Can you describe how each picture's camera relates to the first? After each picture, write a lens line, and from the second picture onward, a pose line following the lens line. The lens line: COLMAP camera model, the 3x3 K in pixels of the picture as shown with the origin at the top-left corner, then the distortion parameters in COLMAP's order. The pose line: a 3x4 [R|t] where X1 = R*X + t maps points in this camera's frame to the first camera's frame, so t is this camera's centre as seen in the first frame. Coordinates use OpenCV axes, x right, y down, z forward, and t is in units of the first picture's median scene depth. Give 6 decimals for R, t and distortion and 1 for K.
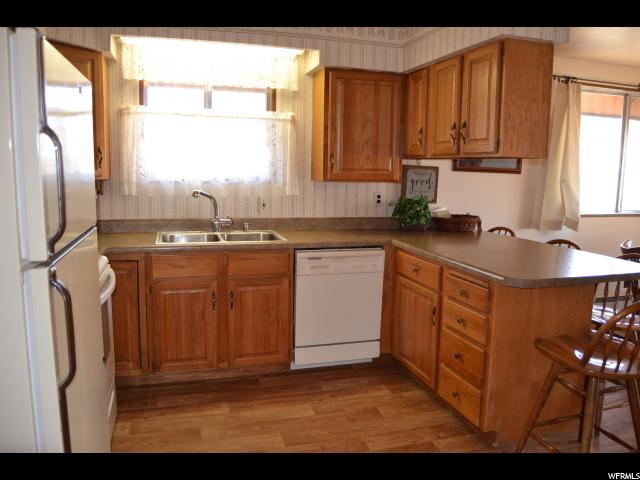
lens RADIAL K [[510.4, 0, 320.0], [0, 510.4, 240.0], [0, 0, 1]] dist [-0.079330, 0.004389]
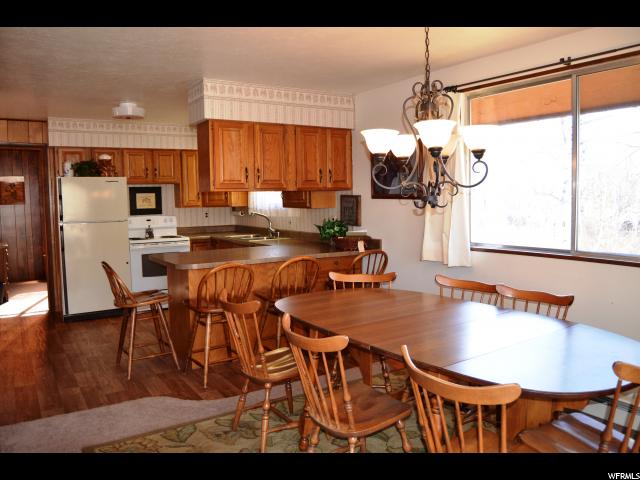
lens RADIAL K [[510.4, 0, 320.0], [0, 510.4, 240.0], [0, 0, 1]] dist [-0.079330, 0.004389]
pose [[0.299571, 0.057989, -0.952310, 1.312664], [-0.106741, 0.993922, 0.026945, -0.059946], [0.948084, 0.093578, 0.303939, 0.521345]]
